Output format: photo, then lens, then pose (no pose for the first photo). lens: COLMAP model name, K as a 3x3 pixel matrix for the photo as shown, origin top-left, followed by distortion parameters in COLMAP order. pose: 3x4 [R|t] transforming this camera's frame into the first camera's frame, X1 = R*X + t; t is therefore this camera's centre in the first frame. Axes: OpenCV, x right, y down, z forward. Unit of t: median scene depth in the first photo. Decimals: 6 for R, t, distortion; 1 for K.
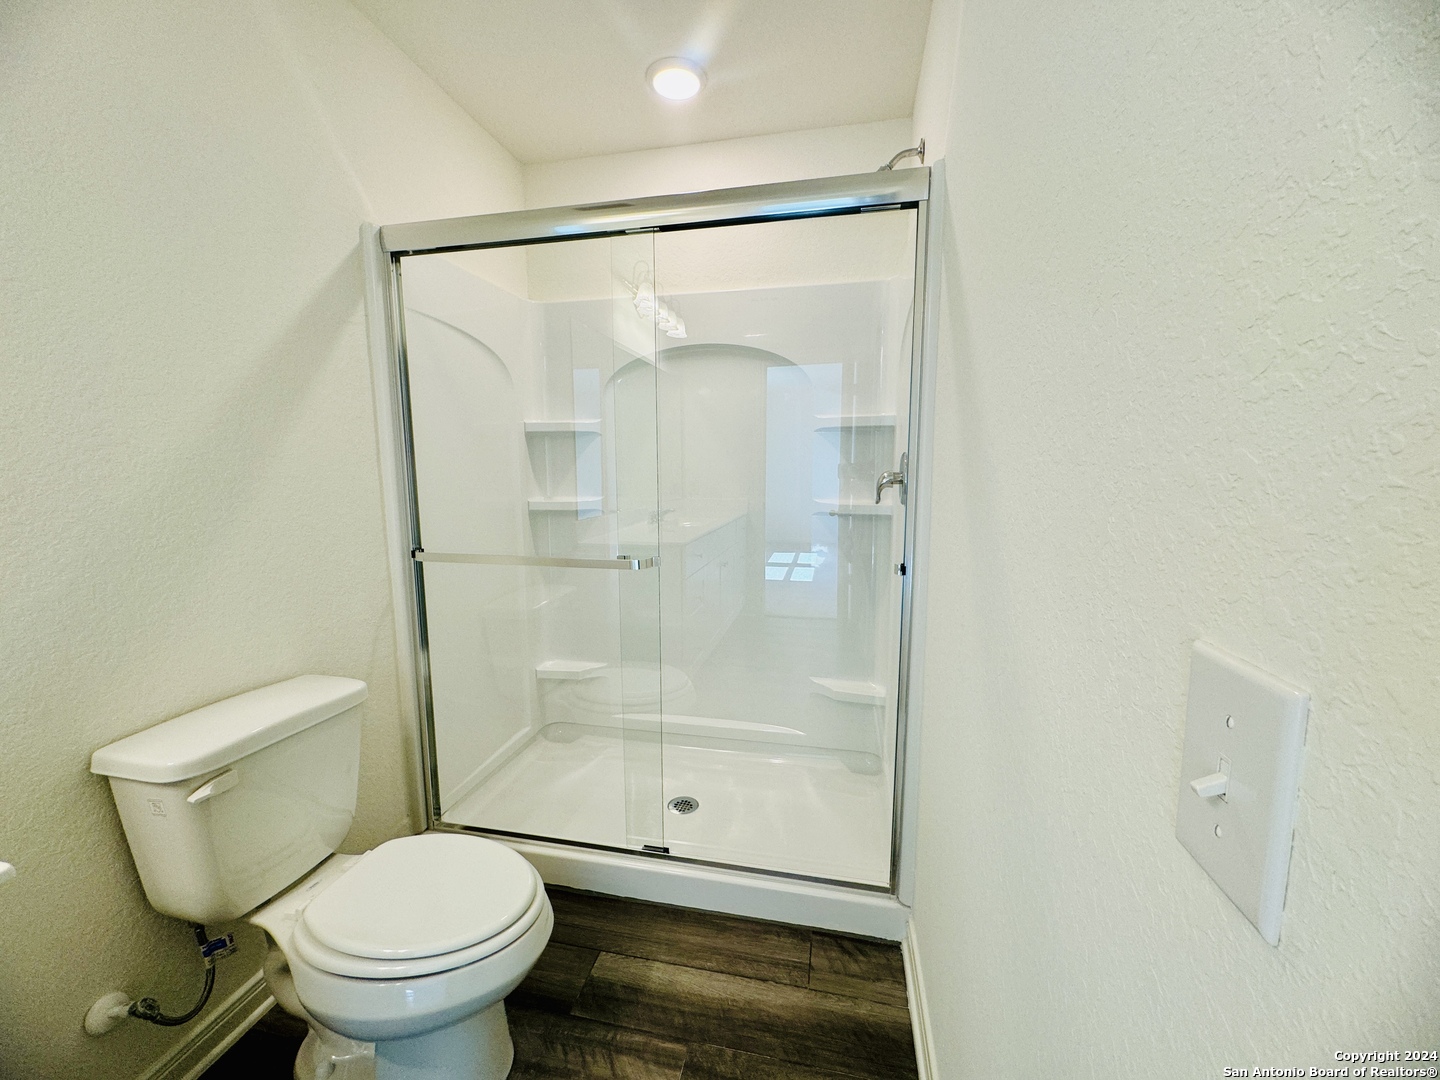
lens RADIAL K [[572.1, 0, 719.9], [0, 572.1, 542.7], [0, 0, 1]] dist [-0.000809, 0.000154]
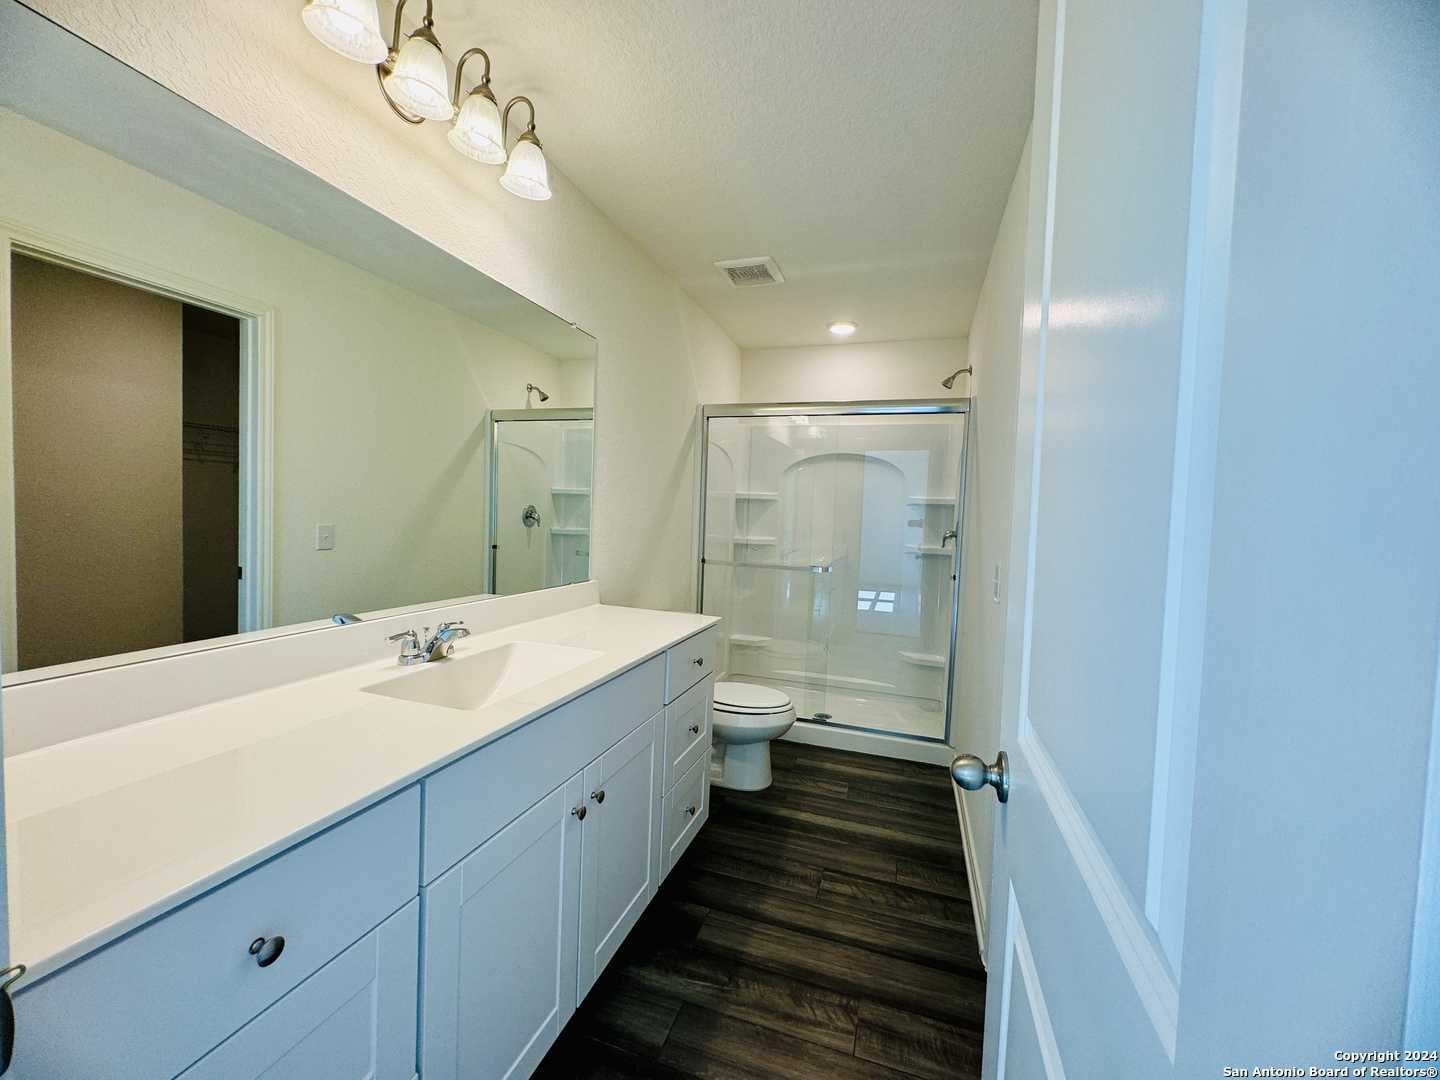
lens RADIAL K [[572.1, 0, 719.2], [0, 572.1, 538.9], [0, 0, 1]] dist [-0.000809, 0.000154]
pose [[0.992398, 0.048213, -0.113233, -0.206886], [-0.058535, 0.994249, -0.089681, 0.098030], [0.108258, 0.095627, 0.989513, -0.799506]]
